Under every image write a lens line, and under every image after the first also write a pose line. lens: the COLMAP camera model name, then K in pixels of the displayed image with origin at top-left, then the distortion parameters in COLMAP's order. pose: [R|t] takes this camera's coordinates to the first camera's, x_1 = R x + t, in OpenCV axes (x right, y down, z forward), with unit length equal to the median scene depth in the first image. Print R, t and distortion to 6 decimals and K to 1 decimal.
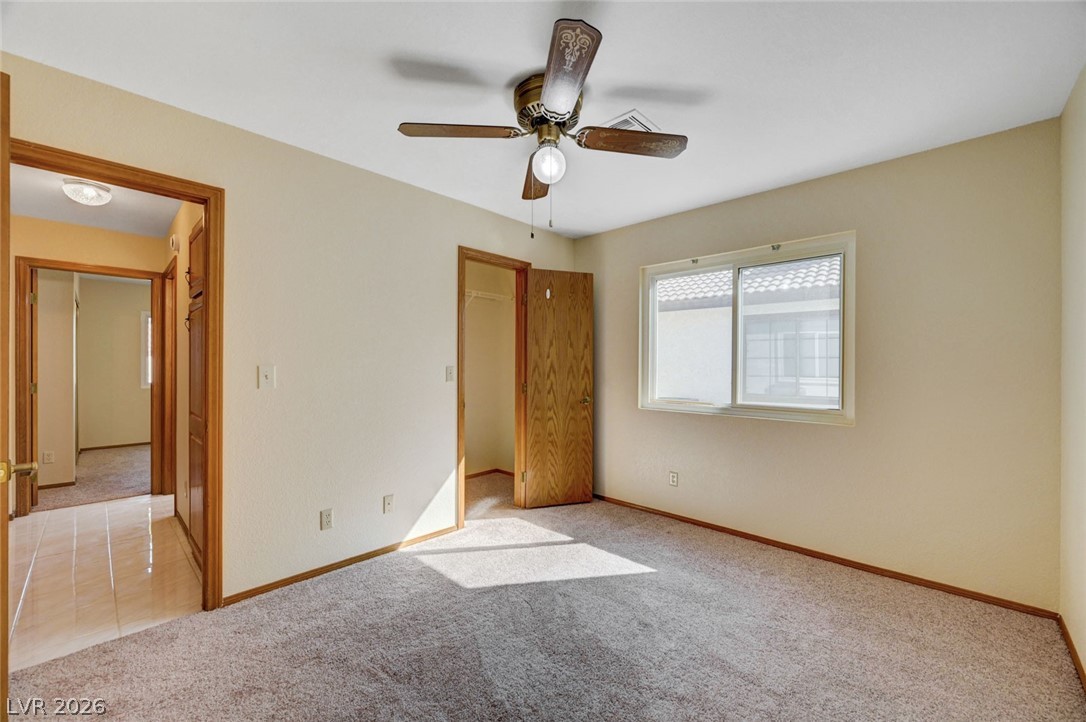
lens RADIAL K [[429.6, 0, 541.2], [0, 429.6, 365.3], [0, 0, 1]] dist [-0.003617, -0.000358]
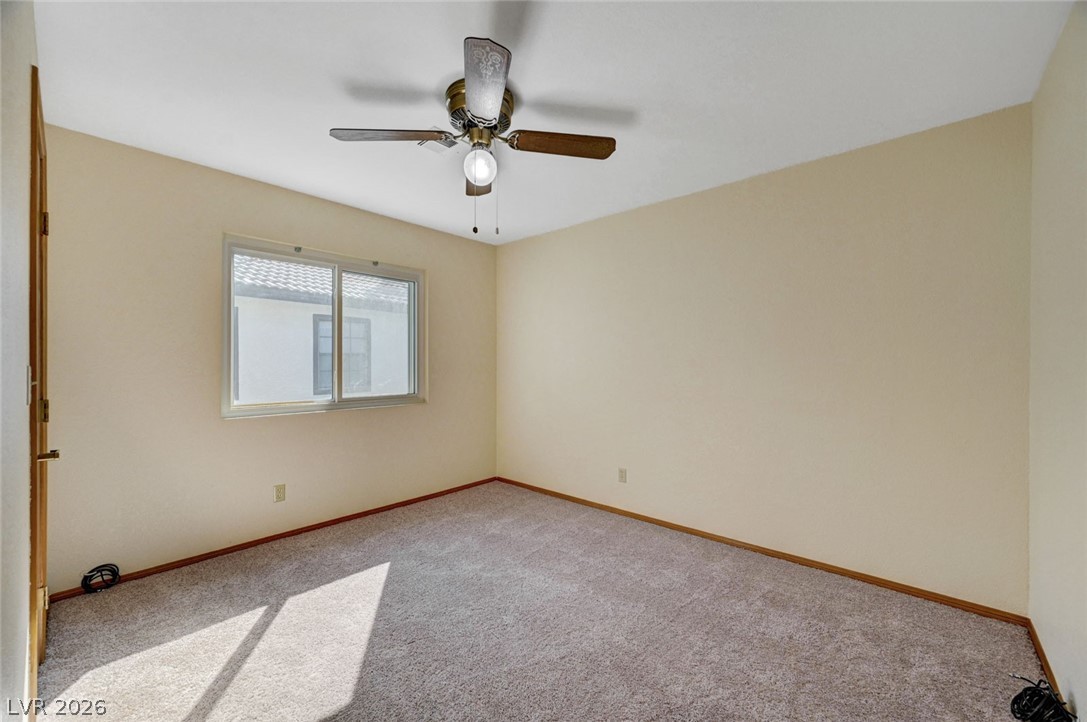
lens RADIAL K [[430.0, 0, 540.8], [0, 430.0, 358.9], [0, 0, 1]] dist [-0.003617, -0.000358]
pose [[-0.022337, -0.000838, 0.999750, -0.678814], [0.001639, 0.999998, 0.000875, -0.008097], [-0.999749, 0.001658, -0.022336, 0.582965]]
